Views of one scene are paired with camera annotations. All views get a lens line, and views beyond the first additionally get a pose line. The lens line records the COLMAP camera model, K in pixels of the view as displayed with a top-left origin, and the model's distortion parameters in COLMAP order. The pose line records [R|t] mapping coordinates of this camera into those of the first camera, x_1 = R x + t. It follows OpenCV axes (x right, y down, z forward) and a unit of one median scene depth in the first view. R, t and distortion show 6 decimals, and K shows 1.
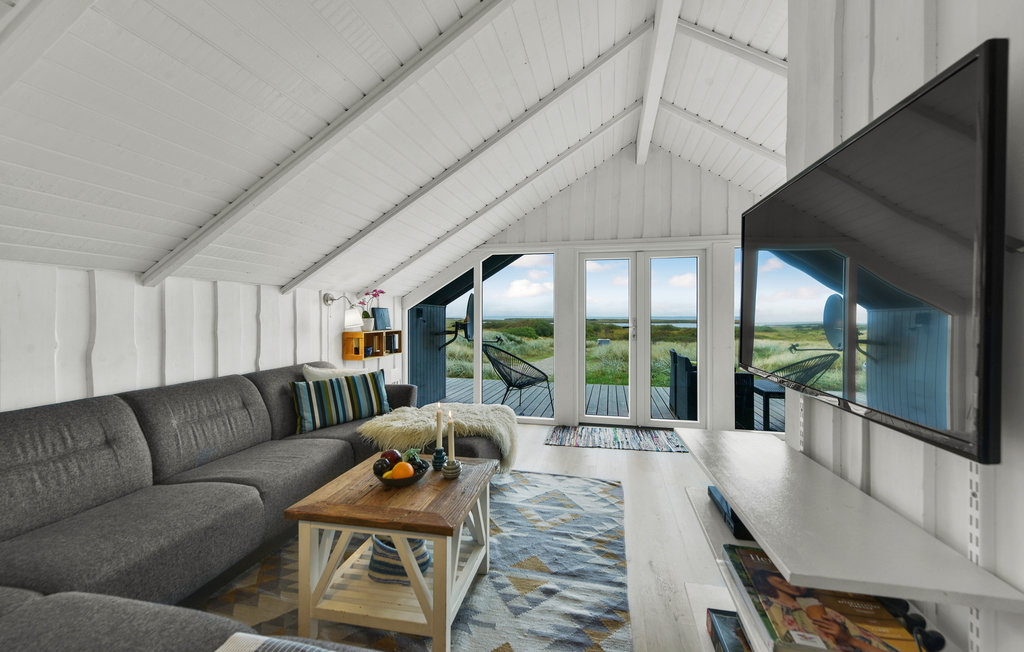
lens RADIAL K [[418.4, 0, 520.6], [0, 418.4, 317.6], [0, 0, 1]] dist [0.000242, -0.000134]
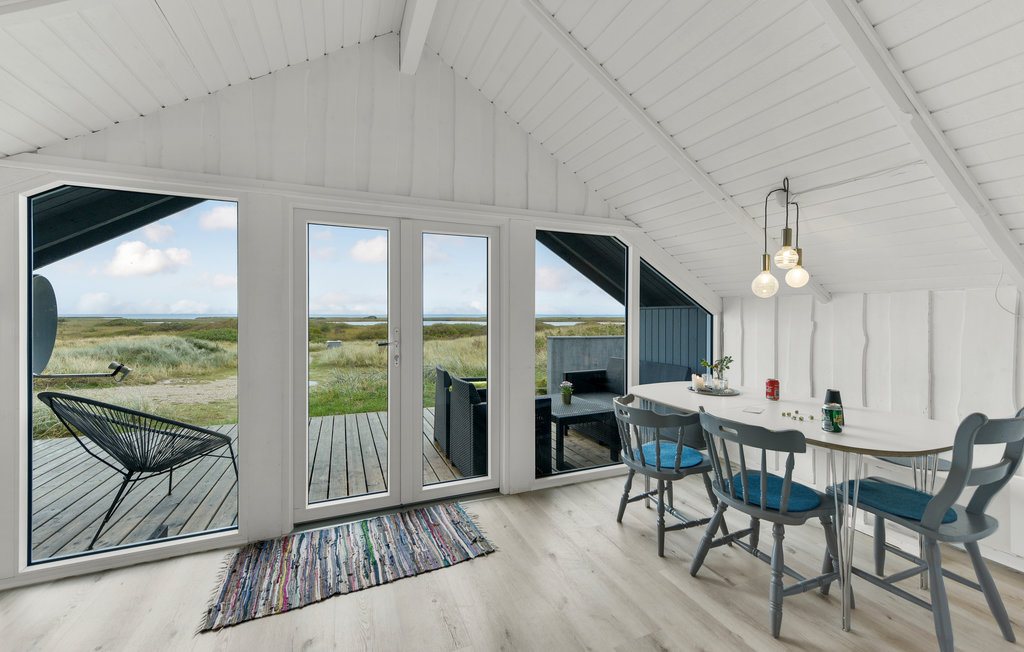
lens RADIAL K [[418.4, 0, 520.6], [0, 418.4, 317.6], [0, 0, 1]] dist [0.000242, -0.000134]
pose [[0.815438, -0.002540, 0.578838, 0.068253], [-0.000393, 0.999988, 0.004941, -0.016739], [-0.578844, -0.004257, 0.815427, 0.405452]]
